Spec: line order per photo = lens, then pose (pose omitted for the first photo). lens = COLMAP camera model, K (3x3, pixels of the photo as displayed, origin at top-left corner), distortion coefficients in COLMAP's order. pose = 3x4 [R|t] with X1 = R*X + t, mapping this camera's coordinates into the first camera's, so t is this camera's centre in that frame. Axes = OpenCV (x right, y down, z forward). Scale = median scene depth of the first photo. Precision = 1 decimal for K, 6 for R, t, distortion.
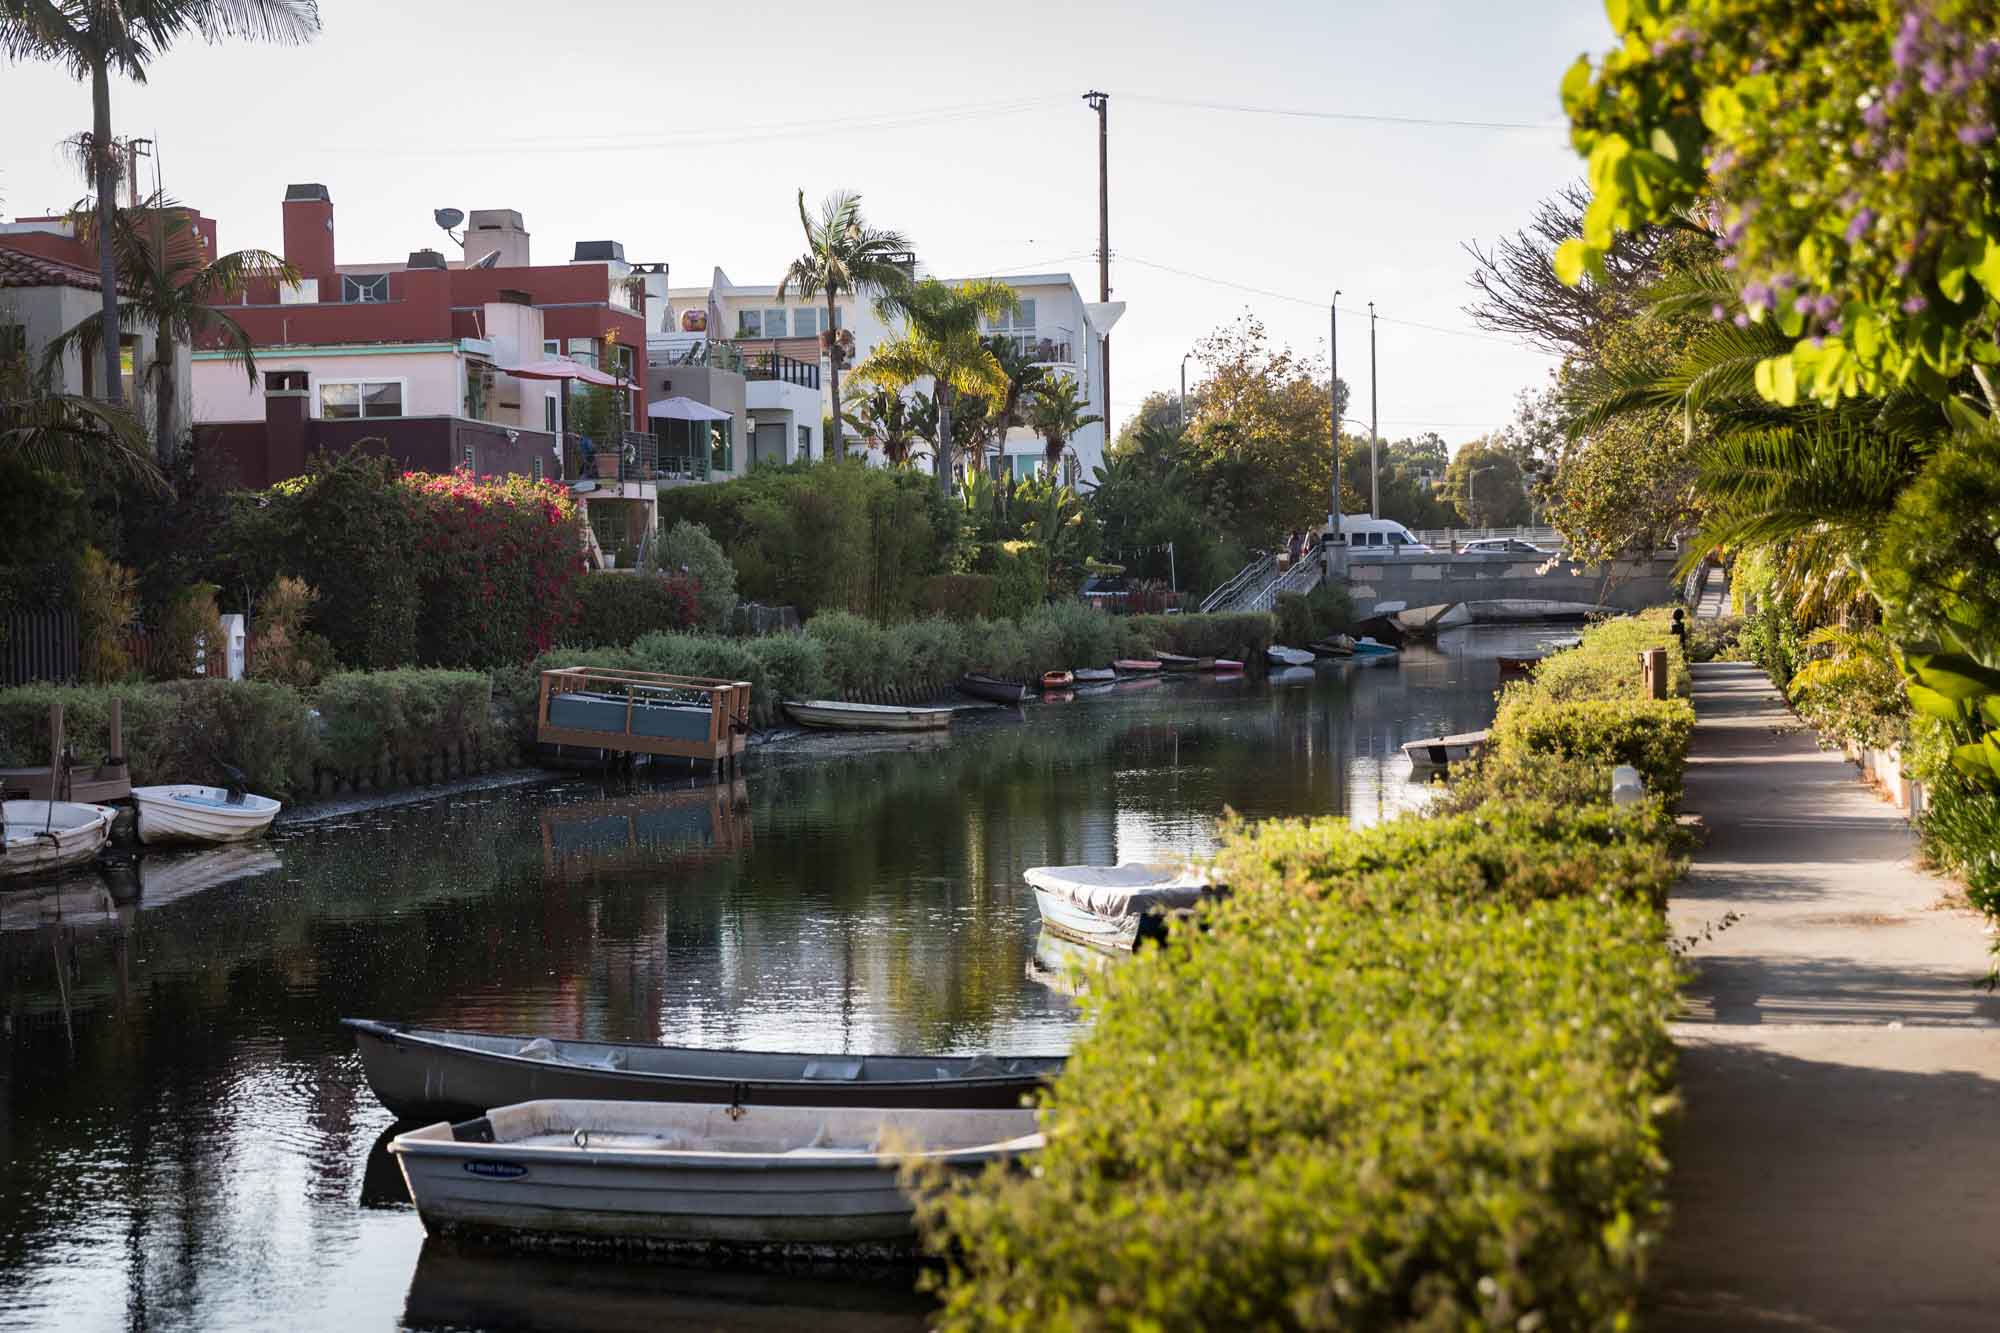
lens RADIAL K [[3343.1, 0, 1000.0], [0, 3343.1, 666.5], [0, 0, 1]] dist [0.064838, 0.028199]
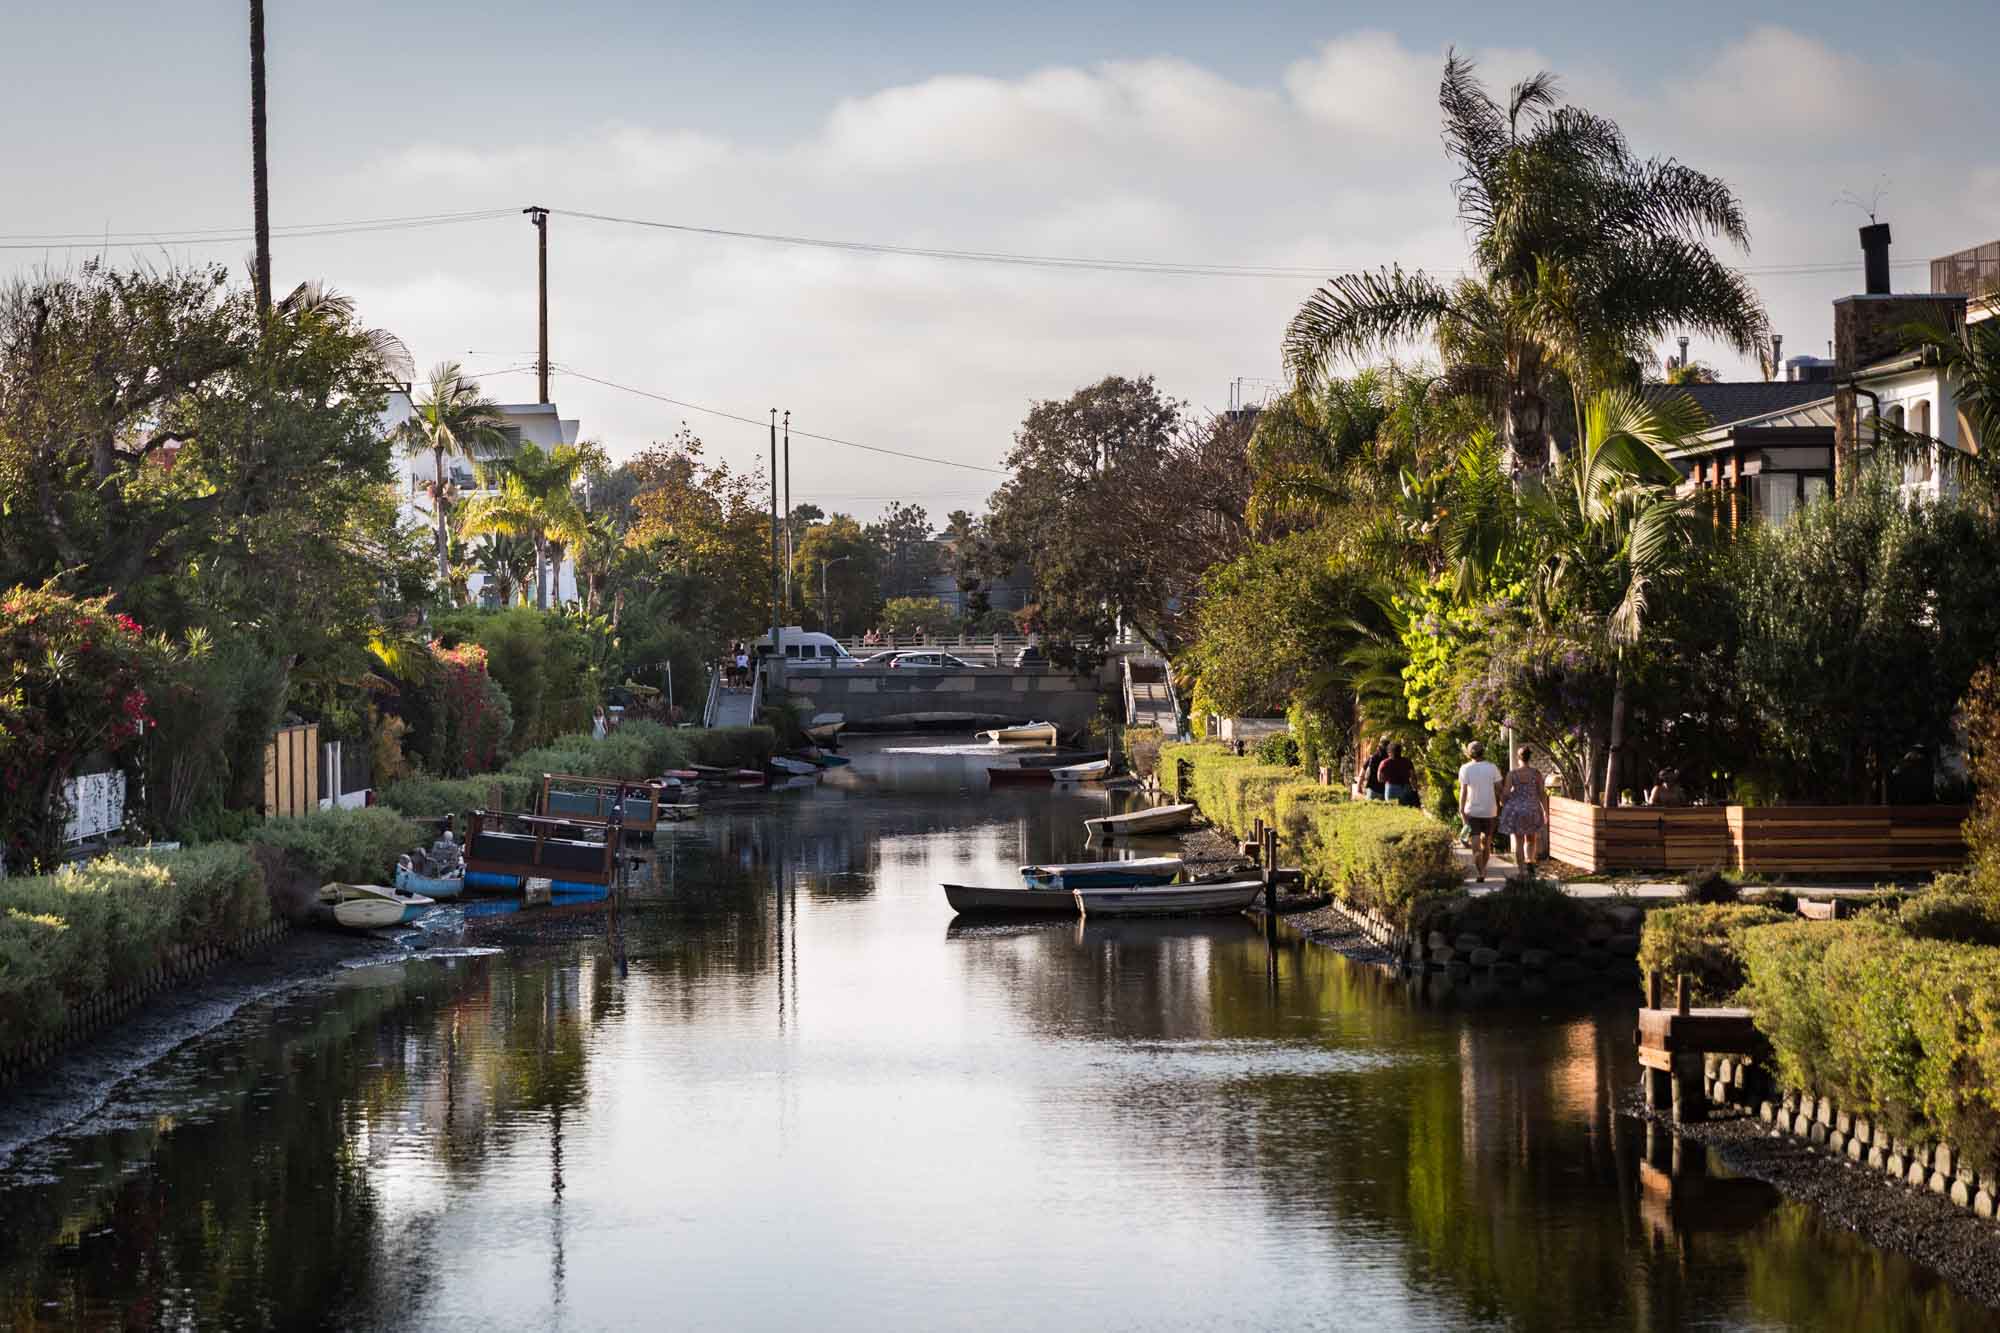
lens RADIAL K [[4015.0, 0, 1000.0], [0, 4015.0, 666.5], [0, 0, 1]] dist [-0.046061, -0.064097]
pose [[0.980561, 0.009890, 0.195965, -0.072905], [-0.004543, 0.999605, -0.027717, 0.000261], [-0.196162, 0.026288, 0.980219, -0.220427]]
